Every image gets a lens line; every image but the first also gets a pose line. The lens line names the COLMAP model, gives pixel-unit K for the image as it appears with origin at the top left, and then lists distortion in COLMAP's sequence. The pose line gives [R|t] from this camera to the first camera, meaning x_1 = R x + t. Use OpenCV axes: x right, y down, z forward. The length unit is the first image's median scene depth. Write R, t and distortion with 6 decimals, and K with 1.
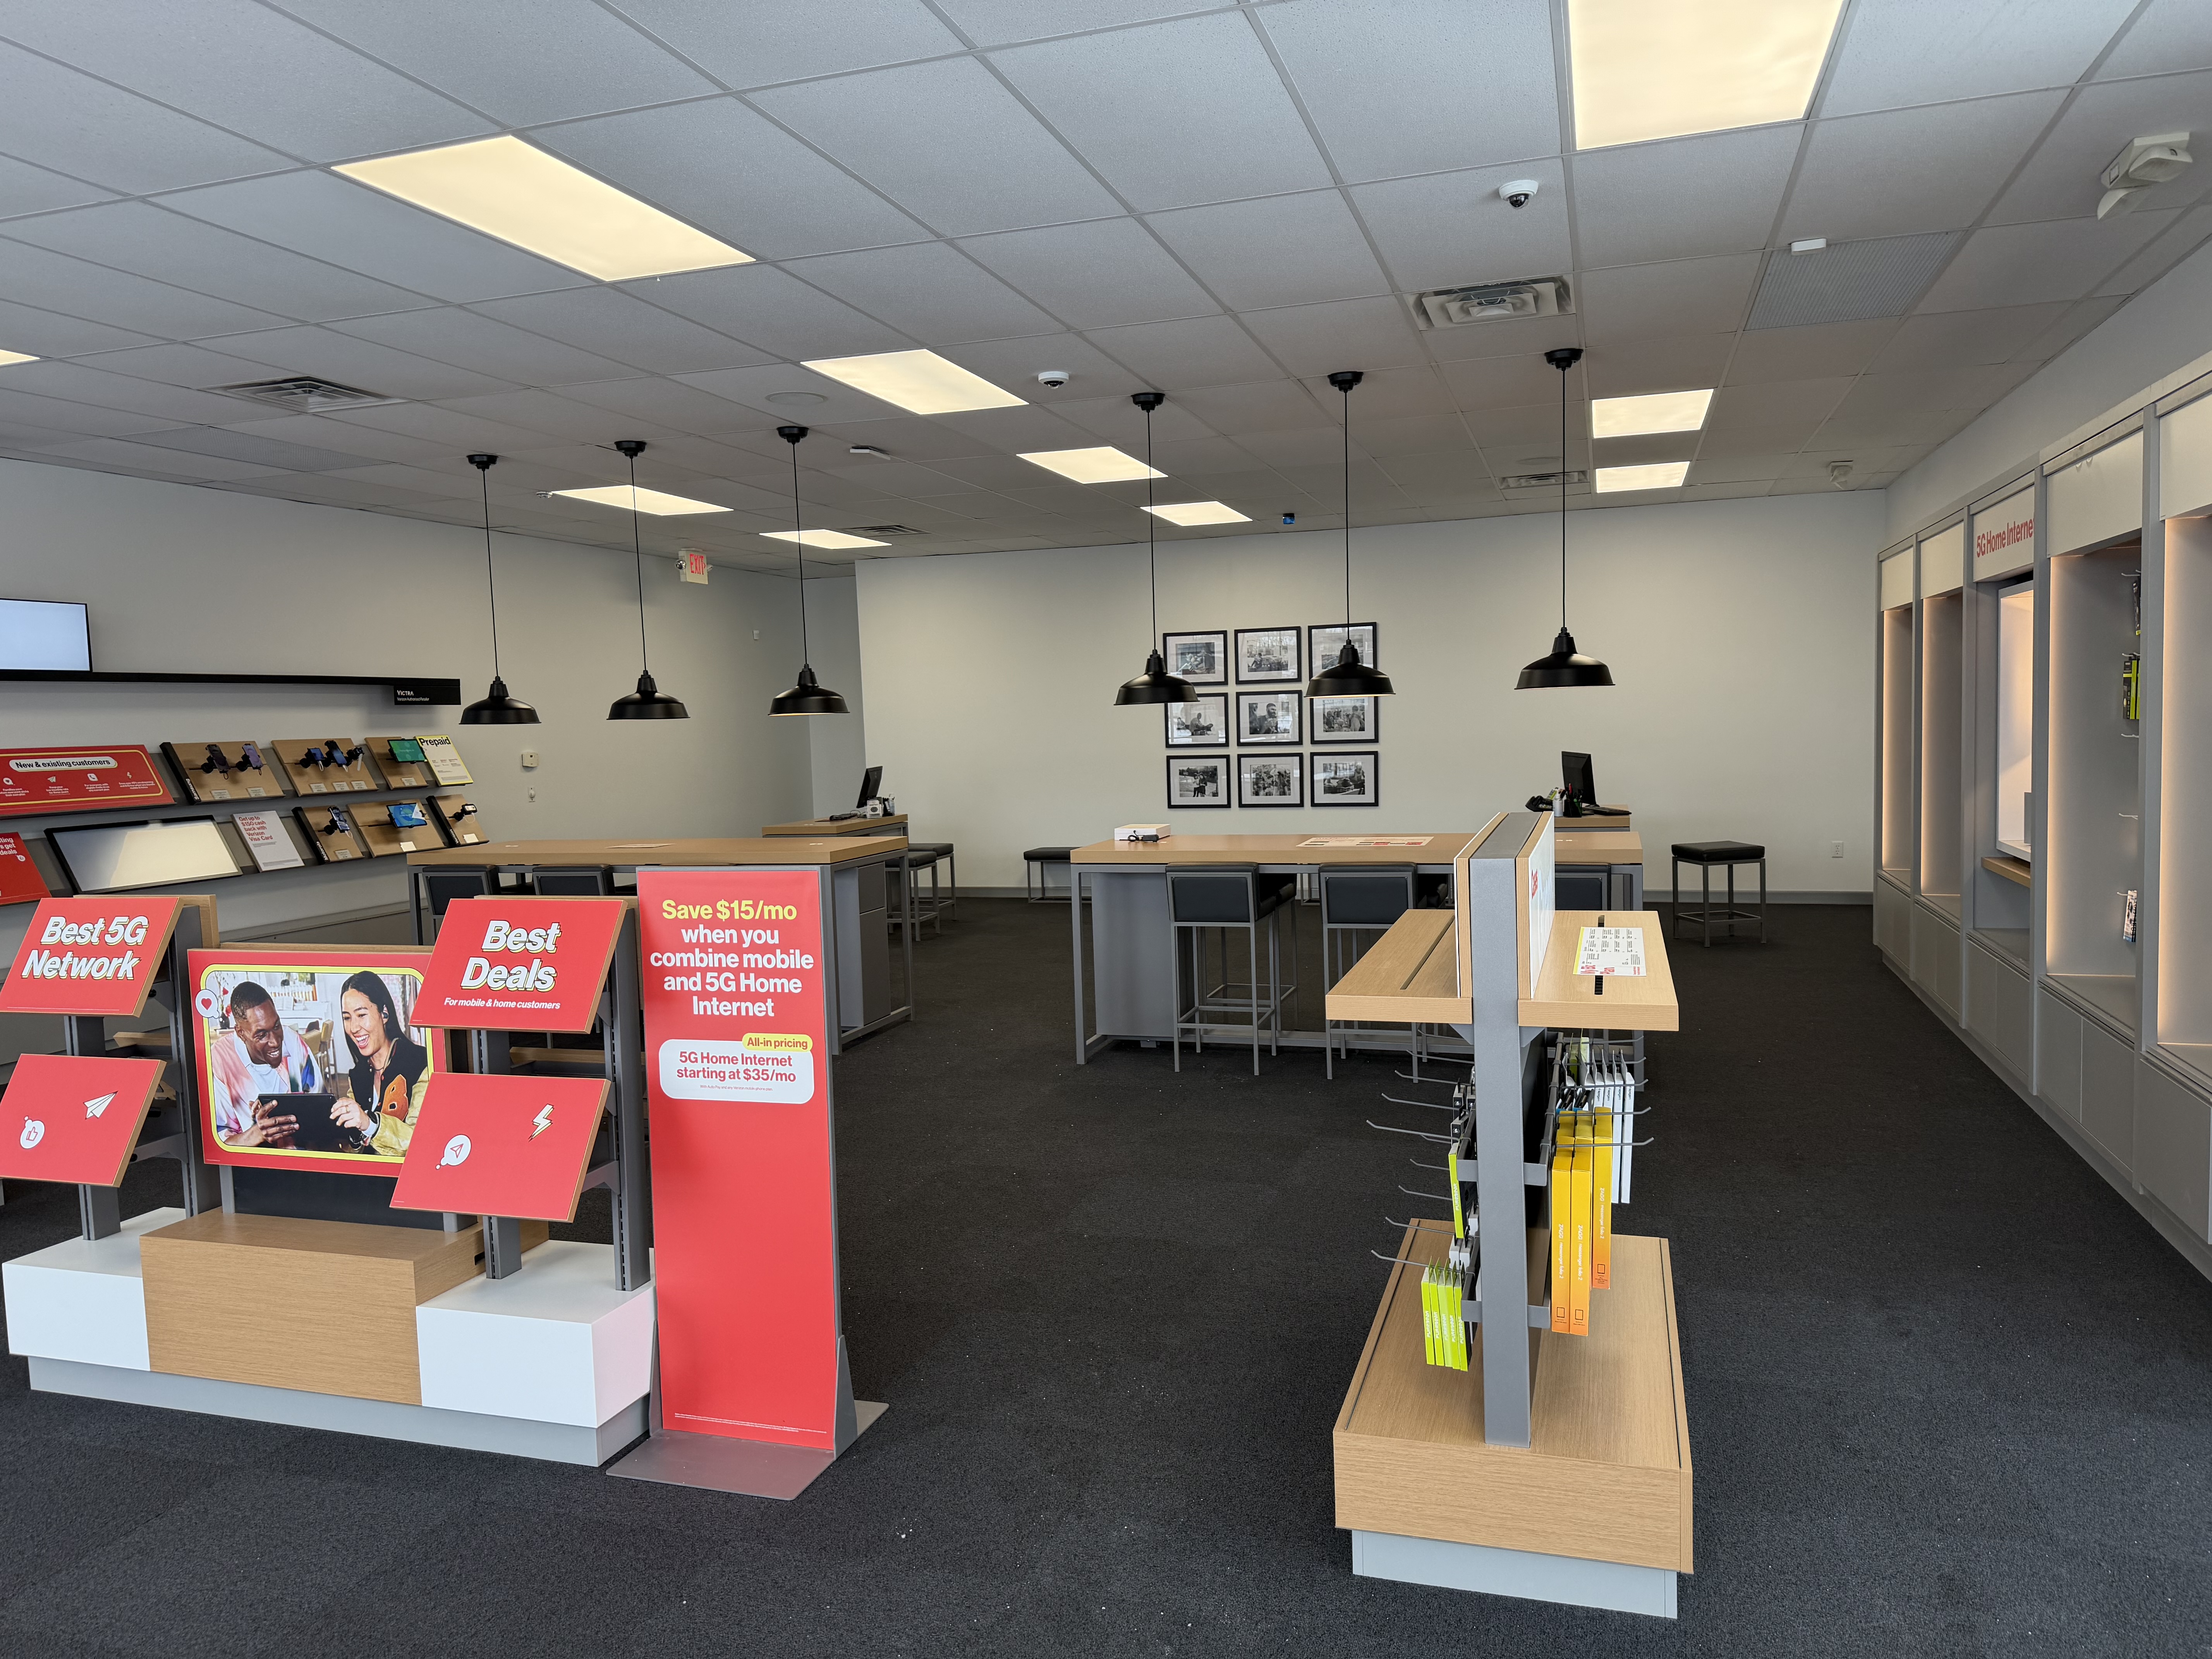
lens RADIAL K [[1568.3, 0, 1106.0], [0, 1568.3, 829.5], [0, 0, 1]] dist [0.007686, -0.033891]
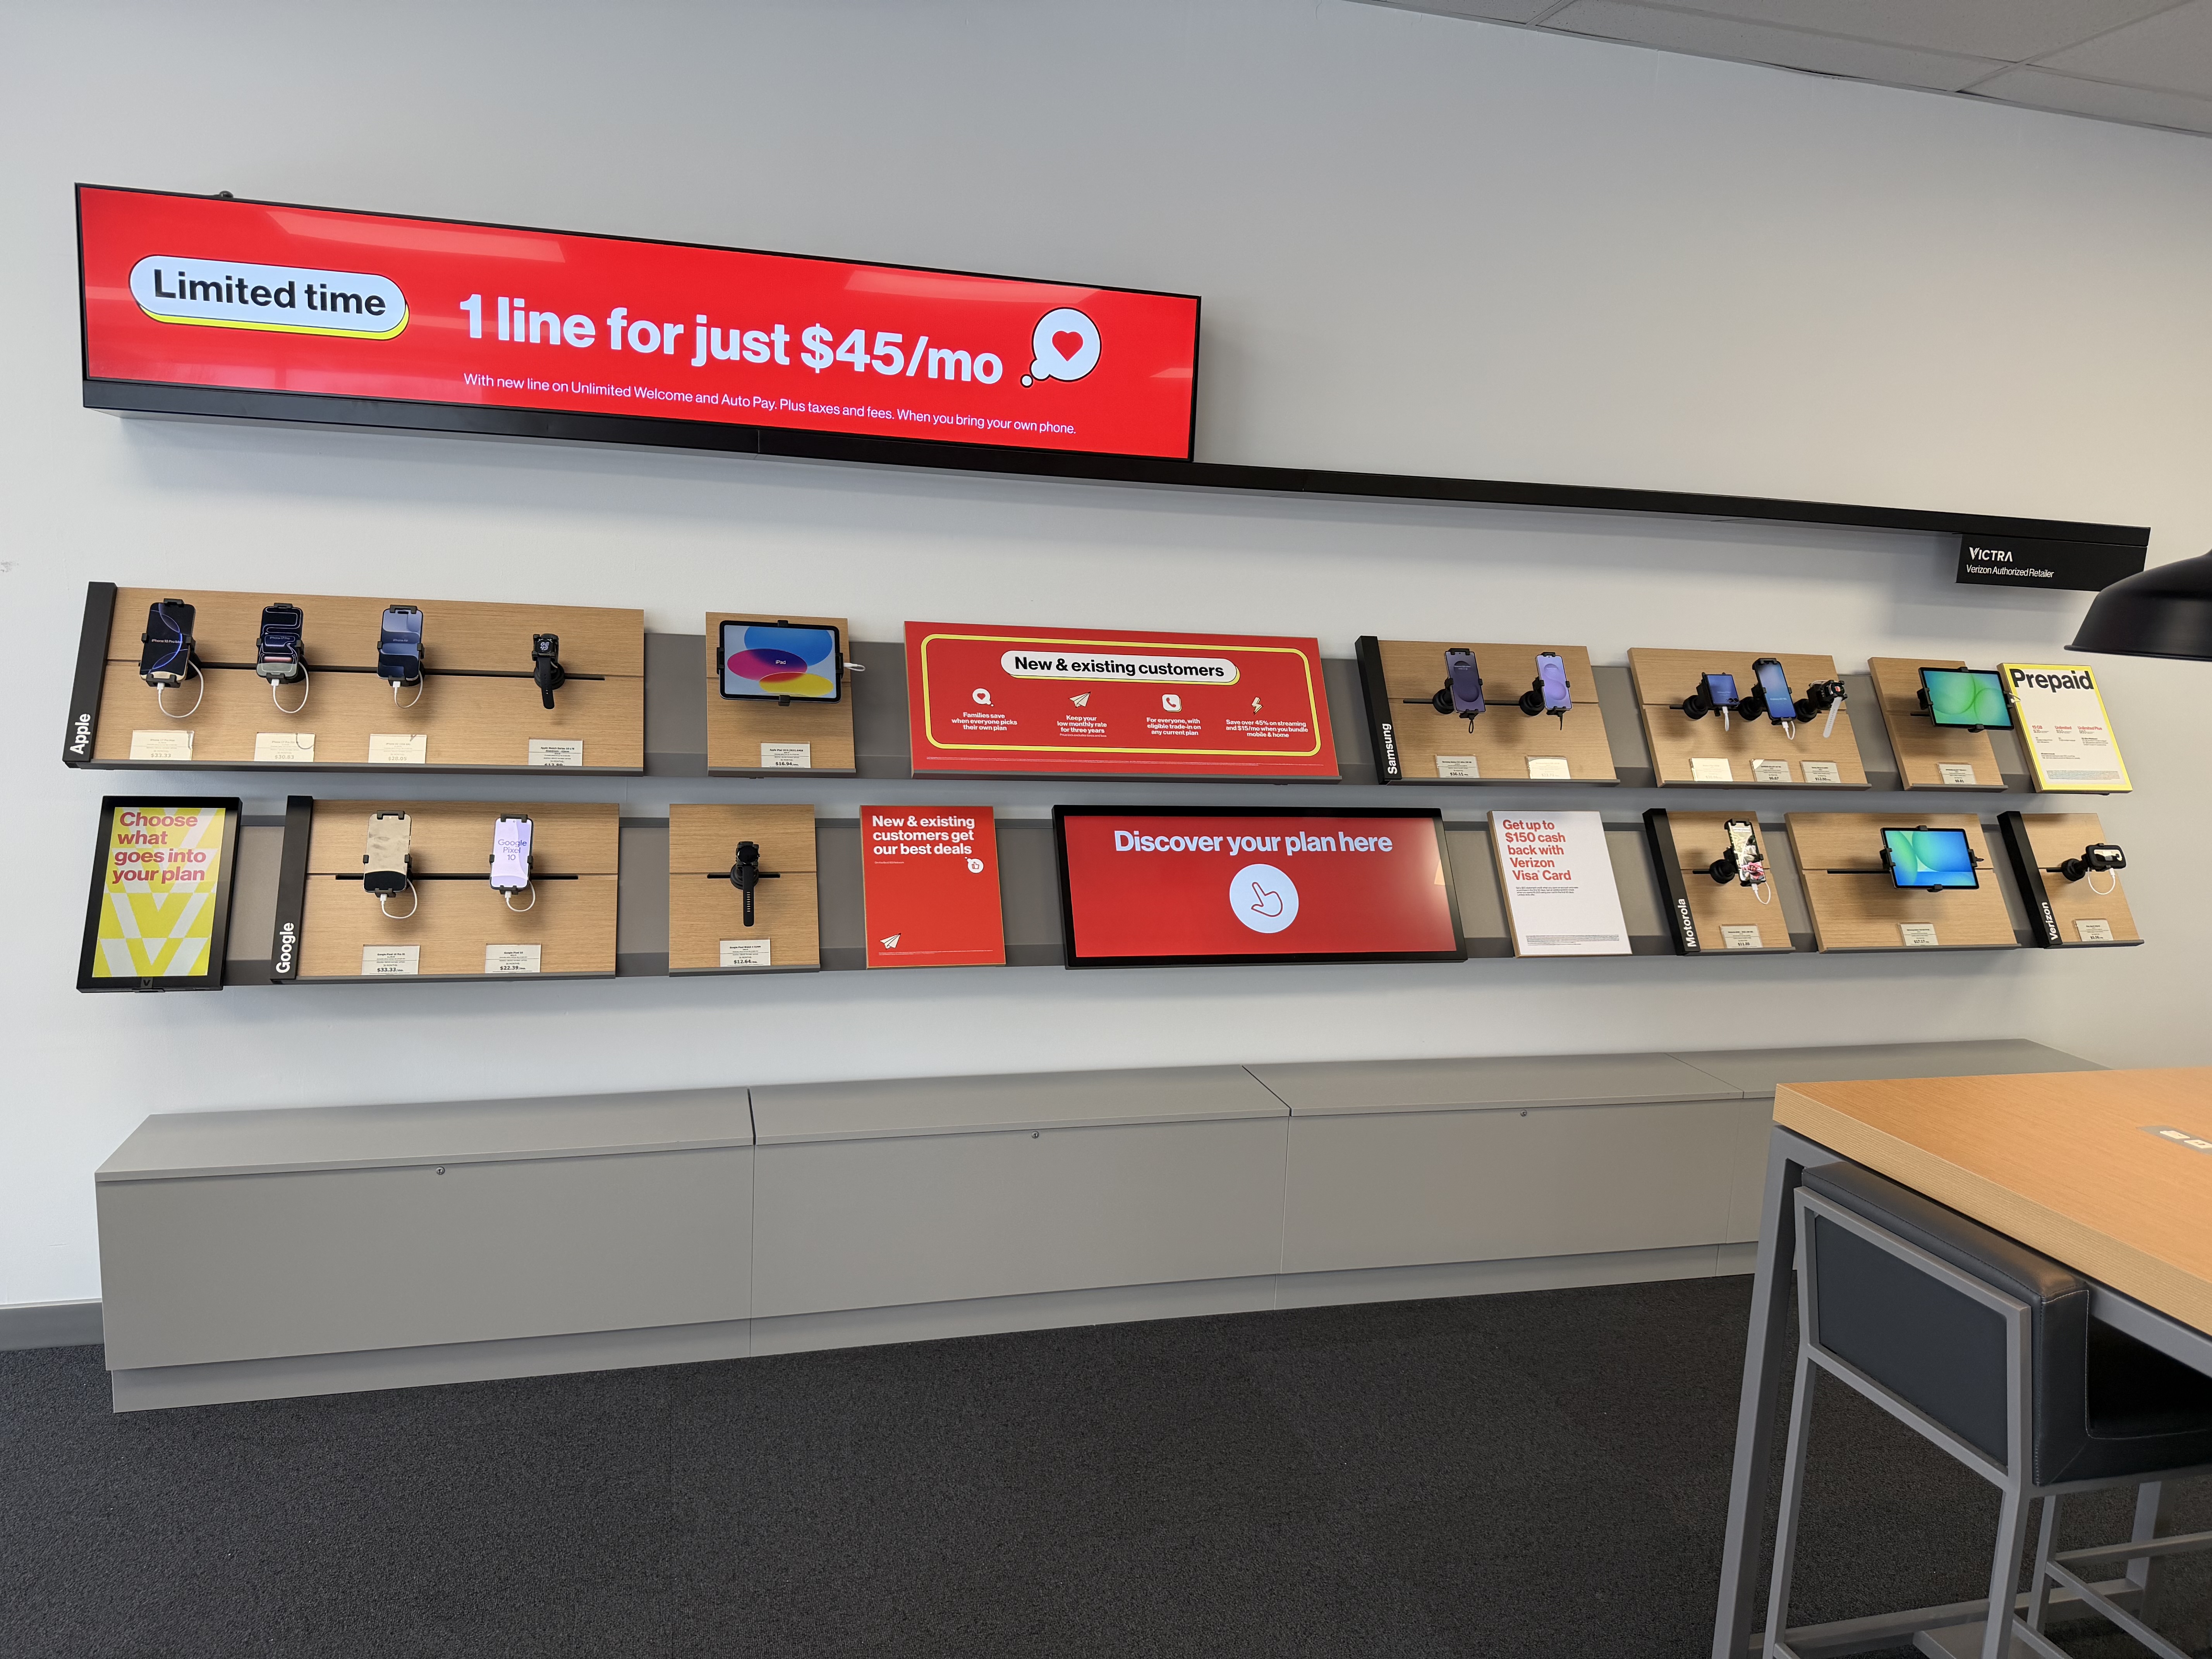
lens RADIAL K [[1568.3, 0, 1106.0], [0, 1568.3, 829.5], [0, 0, 1]] dist [0.007686, -0.033891]
pose [[0.533397, 0.178380, -0.826842, -0.237884], [-0.118579, 0.983627, 0.135709, -0.048553], [0.837512, 0.025660, 0.545816, 0.633595]]
